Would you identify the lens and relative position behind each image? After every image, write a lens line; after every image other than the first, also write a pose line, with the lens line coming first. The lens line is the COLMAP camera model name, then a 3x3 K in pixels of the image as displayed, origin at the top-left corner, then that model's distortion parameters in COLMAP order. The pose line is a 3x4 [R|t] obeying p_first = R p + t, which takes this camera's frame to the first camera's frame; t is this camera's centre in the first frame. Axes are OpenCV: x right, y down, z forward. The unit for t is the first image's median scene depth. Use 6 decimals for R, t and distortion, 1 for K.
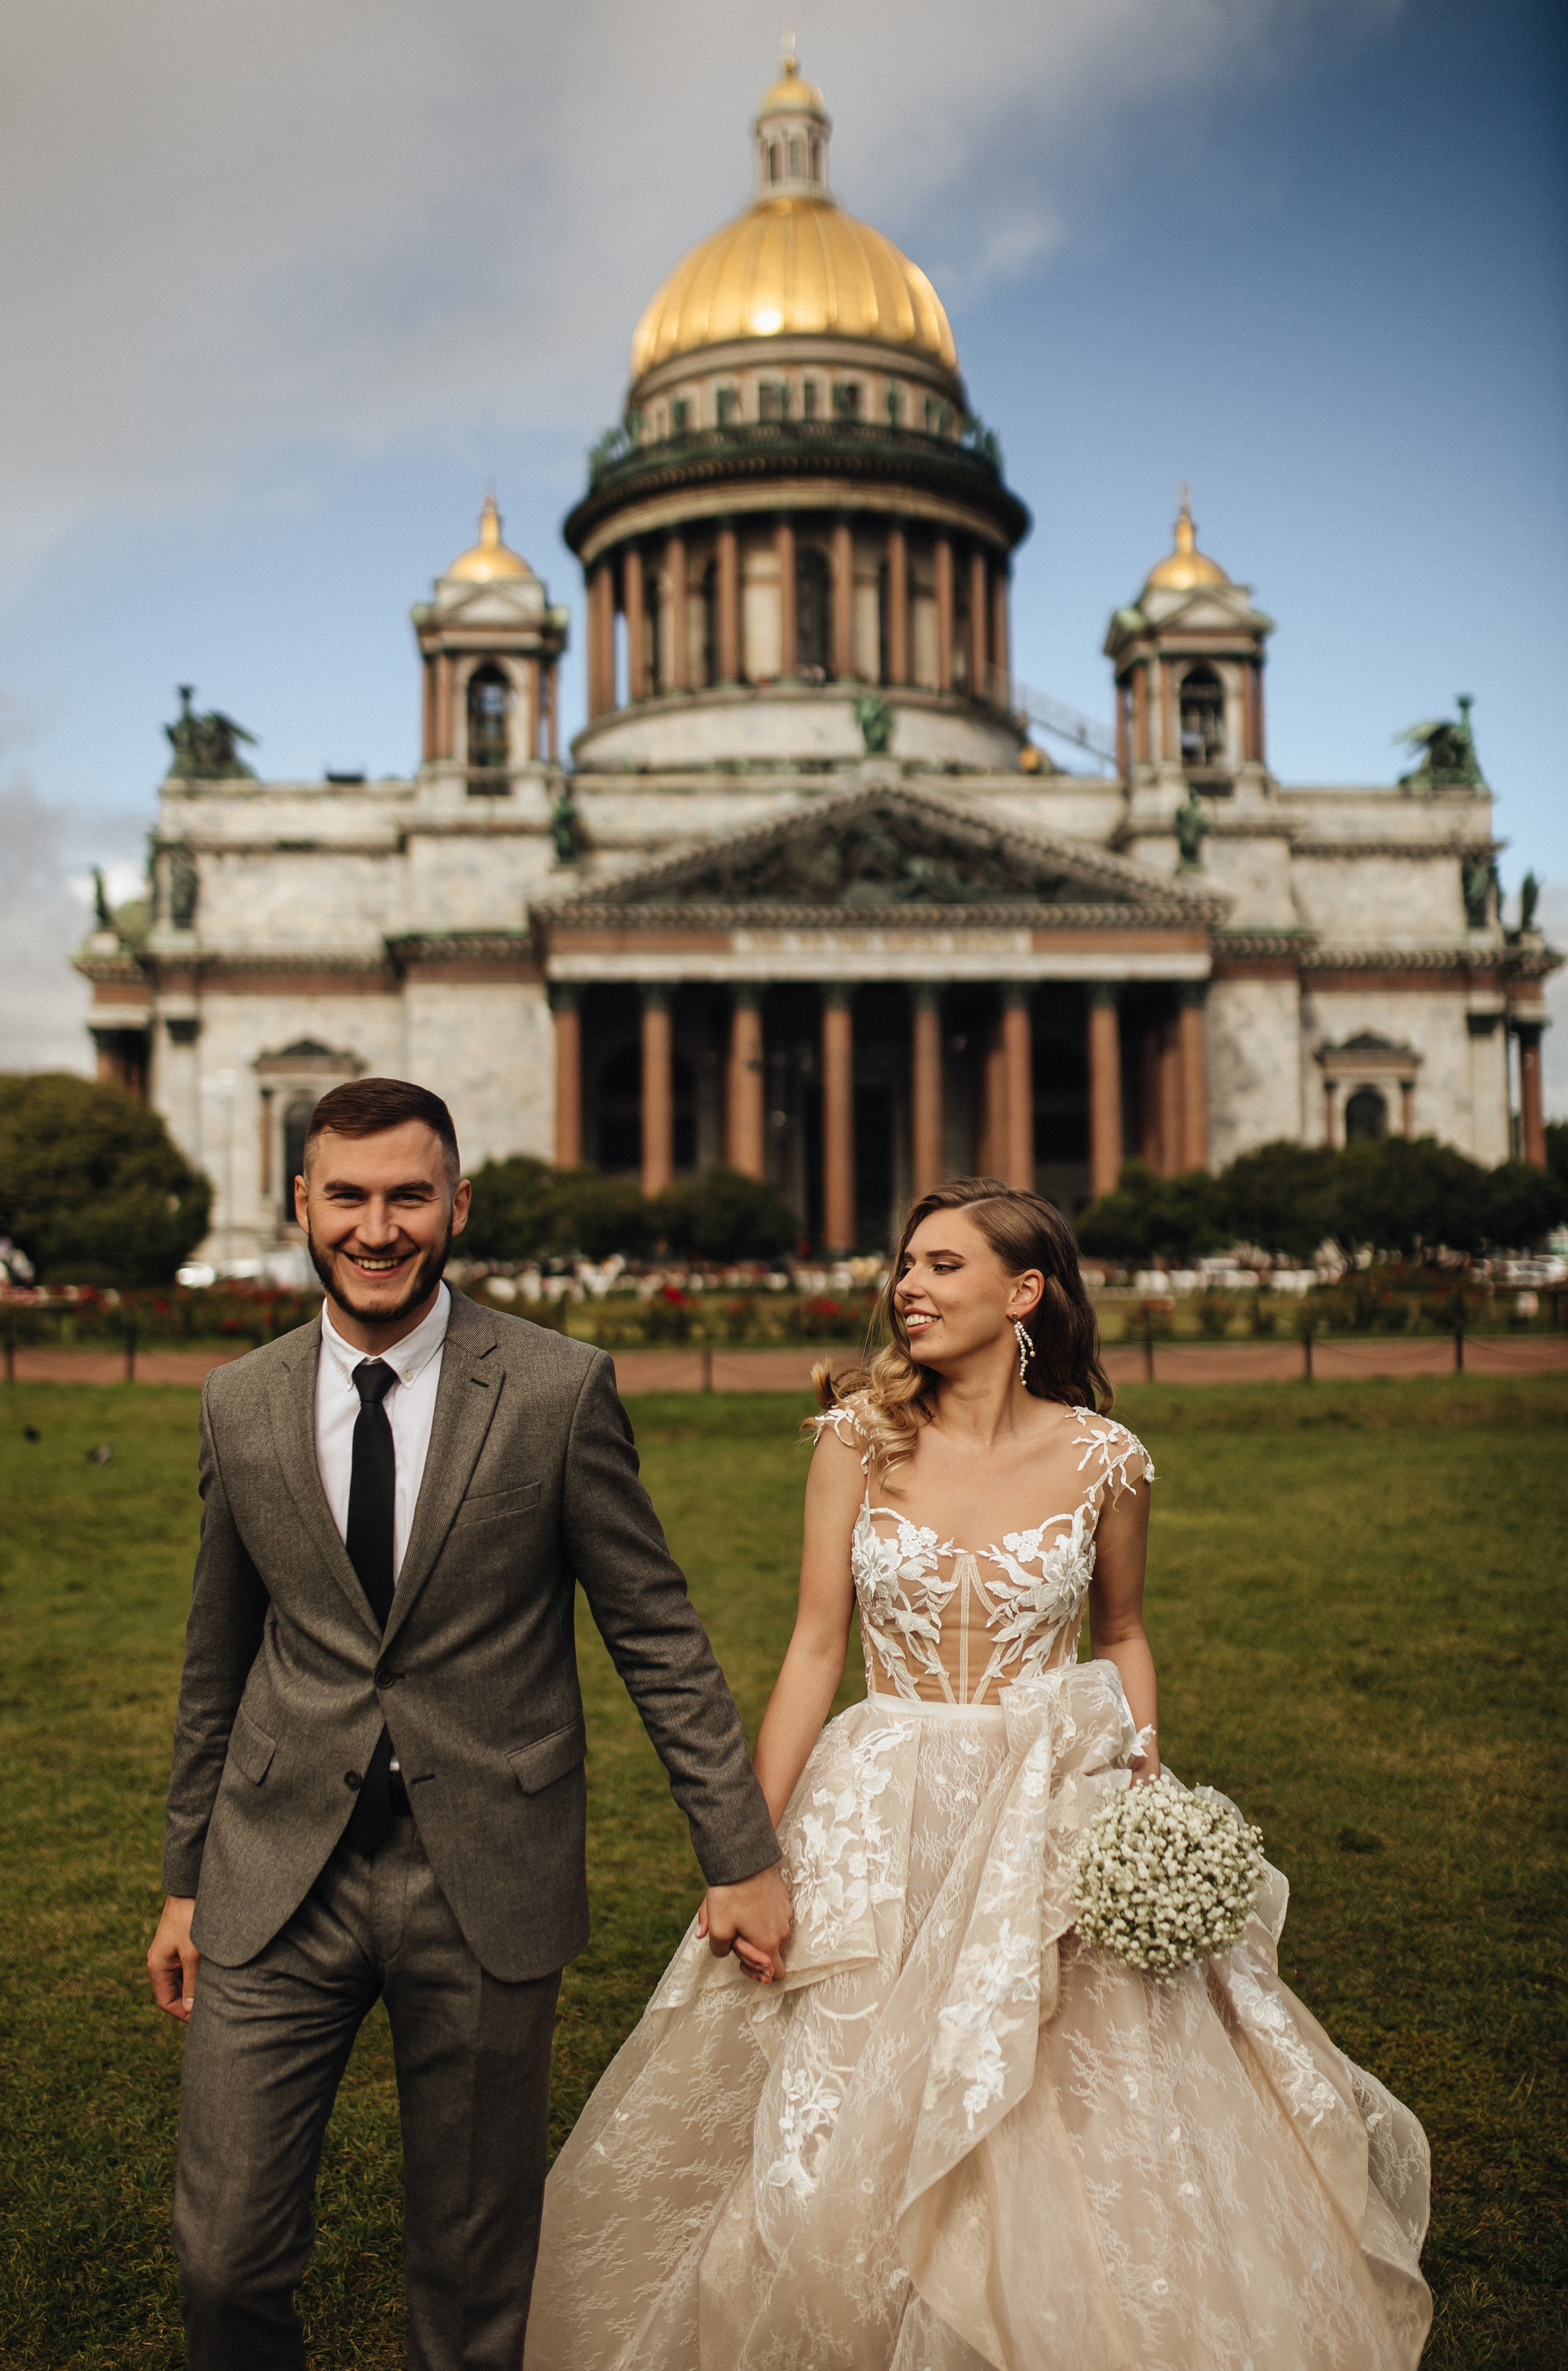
lens RADIAL K [[2276.9, 0, 759.2], [0, 2276.9, 1151.9], [0, 0, 1]] dist [-0.003386, 0.001798]
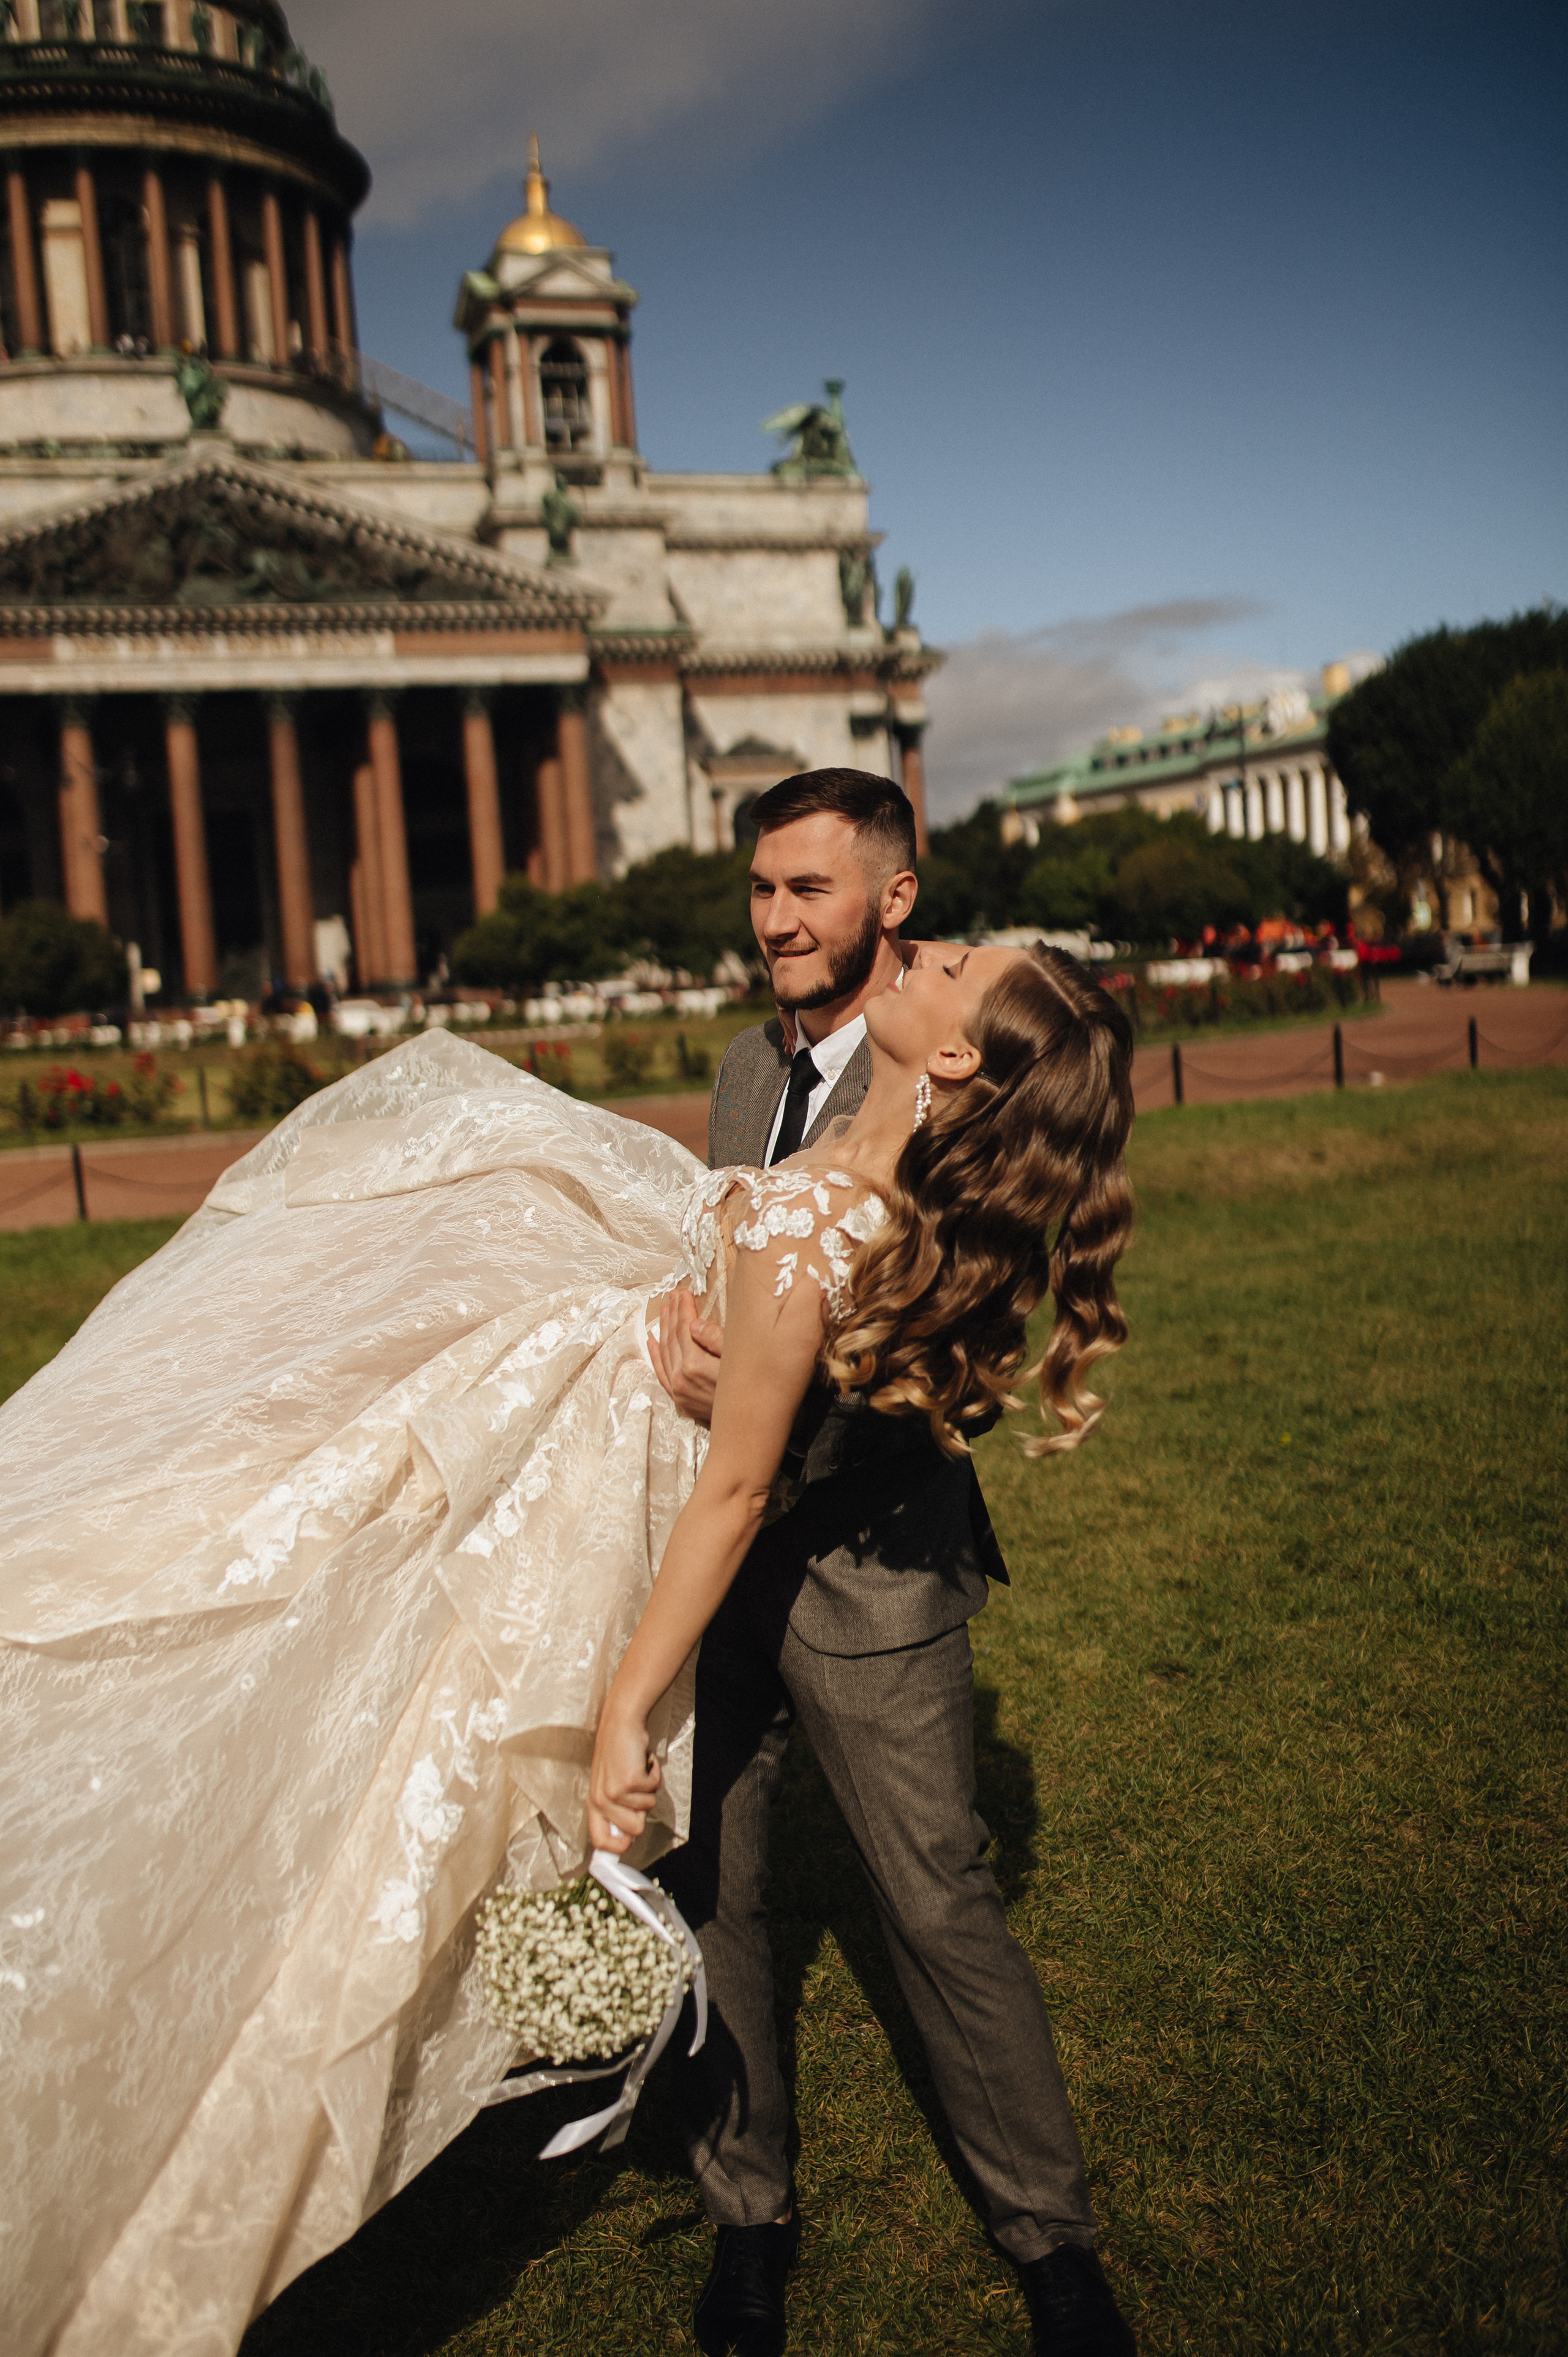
lens RADIAL K [[2260.9, 0, 776.3], [0, 2260.9, 1152.3], [0, 0, 1]] dist [0.000713, 0.008956]
pose [[0.961854, -0.073003, 0.263642, 0.011533], [0.041249, 0.991420, 0.124036, 0.003372], [-0.270435, -0.108429, 0.956613, 0.060856]]
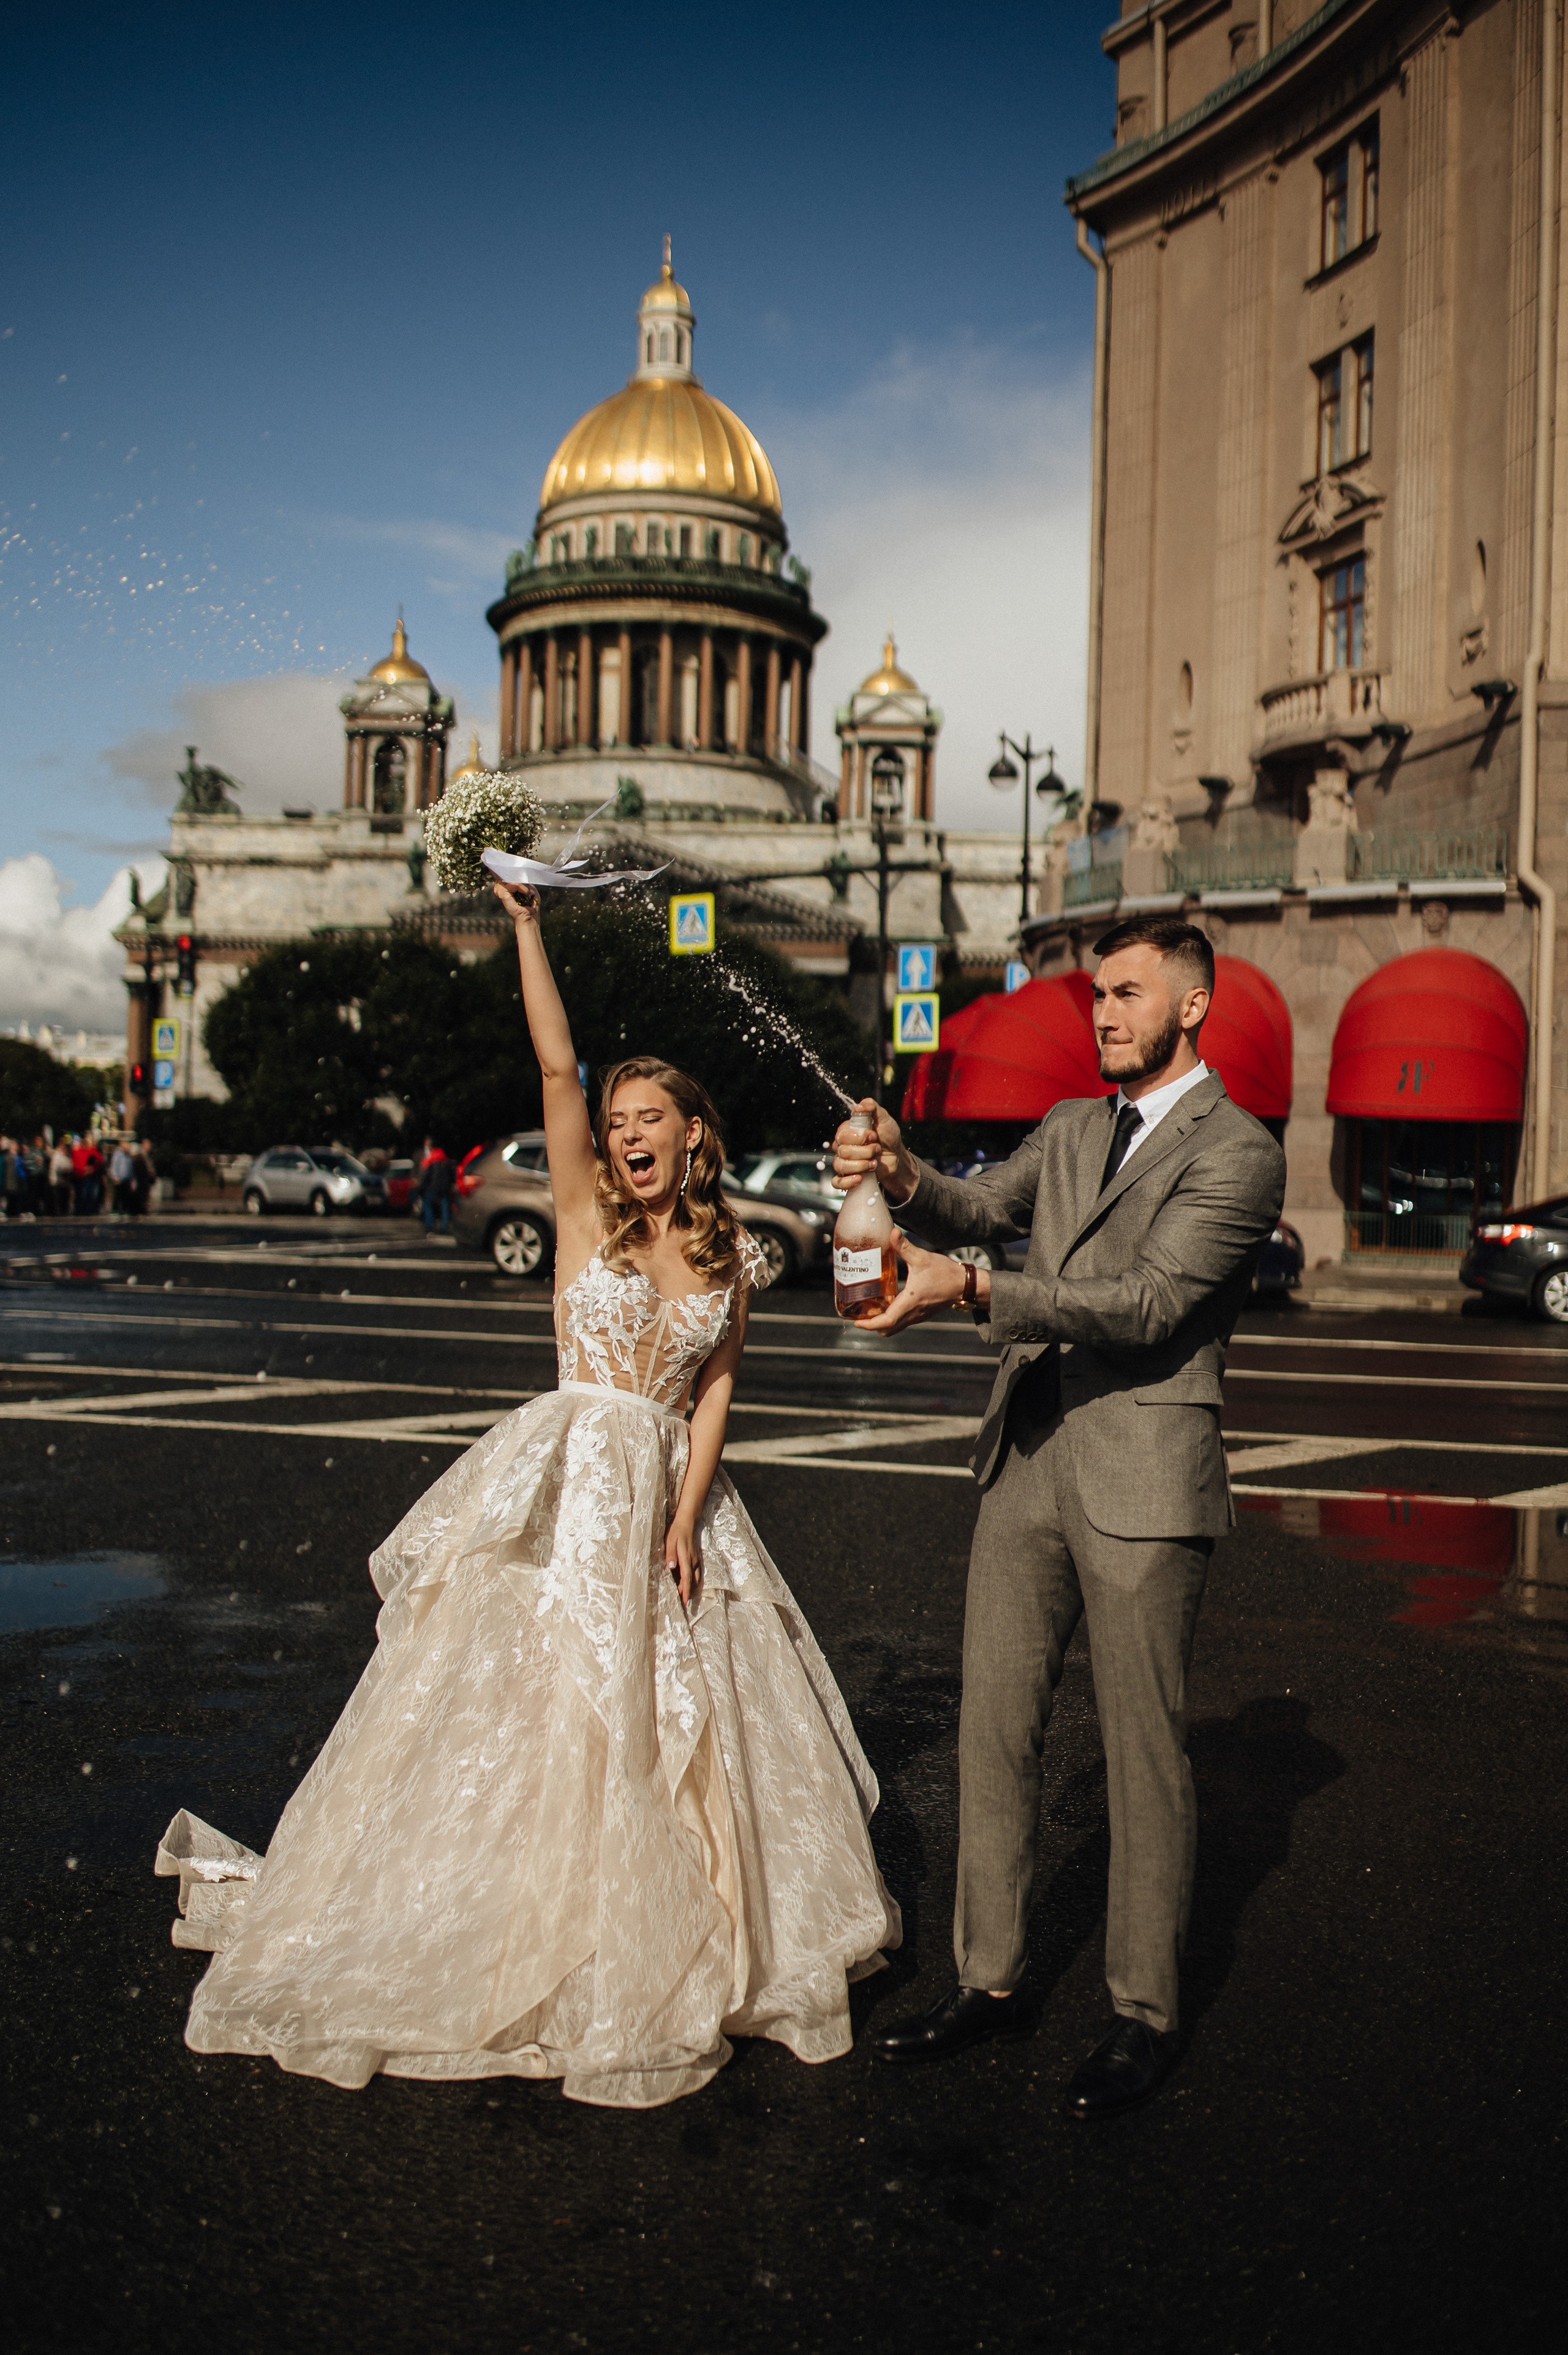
lens RADIAL K [[2237.1, 0, 804.4], [0, 2237.1, 1154.8], [0, 0, 1]] dist [-0.003750, 0.008982]
pose [[0.997671, 0.032351, -0.060051, 0.233919], [-0.029916, 0.998710, 0.041017, -0.016079], [0.061301, -0.039125, 0.997352, -0.410260]]
